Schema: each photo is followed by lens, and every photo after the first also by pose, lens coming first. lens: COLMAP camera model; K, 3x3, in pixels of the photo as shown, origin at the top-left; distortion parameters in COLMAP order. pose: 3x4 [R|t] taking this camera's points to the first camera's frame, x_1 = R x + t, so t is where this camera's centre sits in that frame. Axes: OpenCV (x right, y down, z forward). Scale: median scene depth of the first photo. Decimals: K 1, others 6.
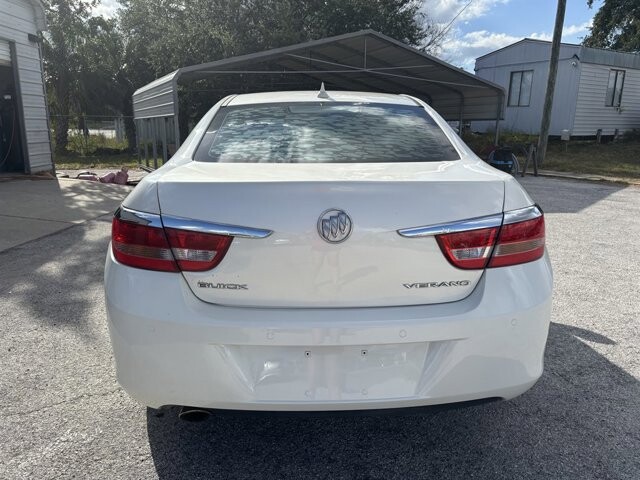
lens RADIAL K [[483.0, 0, 320.0], [0, 483.0, 240.0], [0, 0, 1]] dist [0.052720, -0.059911]
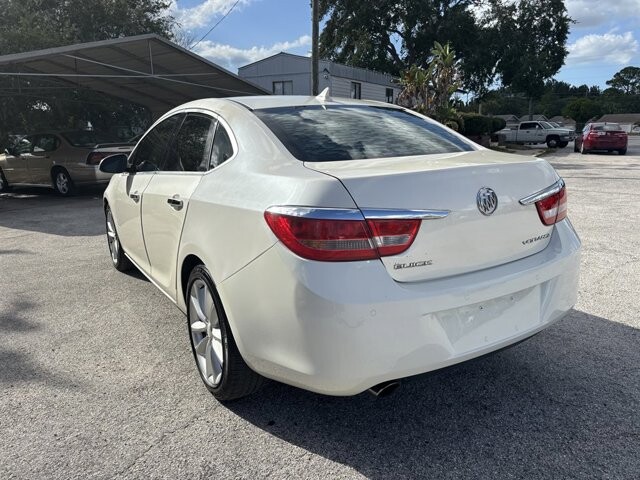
lens RADIAL K [[483.0, 0, 320.0], [0, 483.0, 240.0], [0, 0, 1]] dist [0.052720, -0.059911]
pose [[0.870978, -0.131562, 0.473381, -0.911929], [0.138437, 0.990160, 0.020472, -0.015938], [-0.471416, 0.047702, 0.880620, 0.101398]]
